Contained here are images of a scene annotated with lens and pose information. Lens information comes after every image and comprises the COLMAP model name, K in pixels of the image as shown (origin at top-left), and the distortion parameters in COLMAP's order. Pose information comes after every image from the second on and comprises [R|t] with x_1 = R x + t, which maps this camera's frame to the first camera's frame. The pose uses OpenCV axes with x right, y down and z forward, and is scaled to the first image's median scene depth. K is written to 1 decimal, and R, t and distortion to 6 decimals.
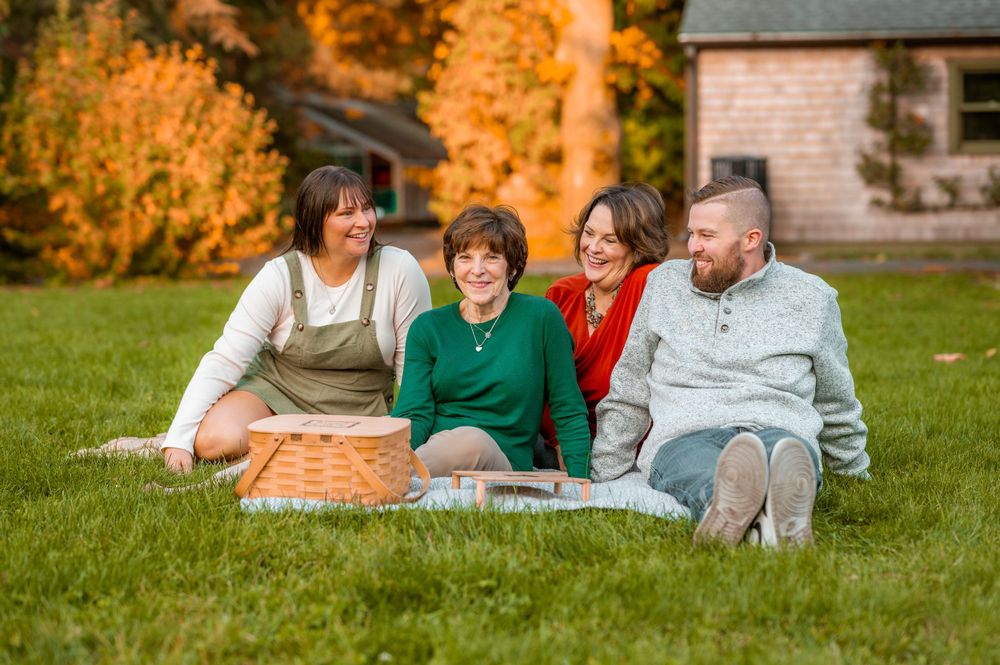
lens RADIAL K [[2418.0, 0, 497.8], [0, 2418.0, 335.9], [0, 0, 1]] dist [0.033698, 0.000000]
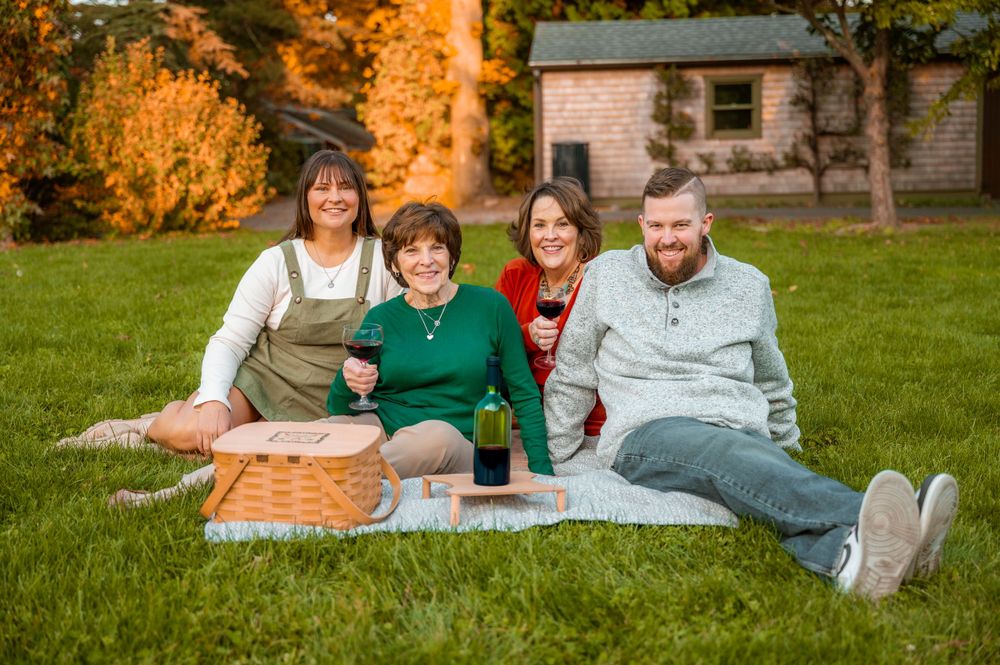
lens RADIAL K [[1378.1, 0, 508.8], [0, 1378.1, 322.6], [0, 0, 1]] dist [0.043941, 0.000000]
pose [[0.996839, -0.024724, 0.075503, -0.008535], [0.020318, 0.998076, 0.058572, -0.013986], [-0.076806, -0.056853, 0.995424, 0.148847]]
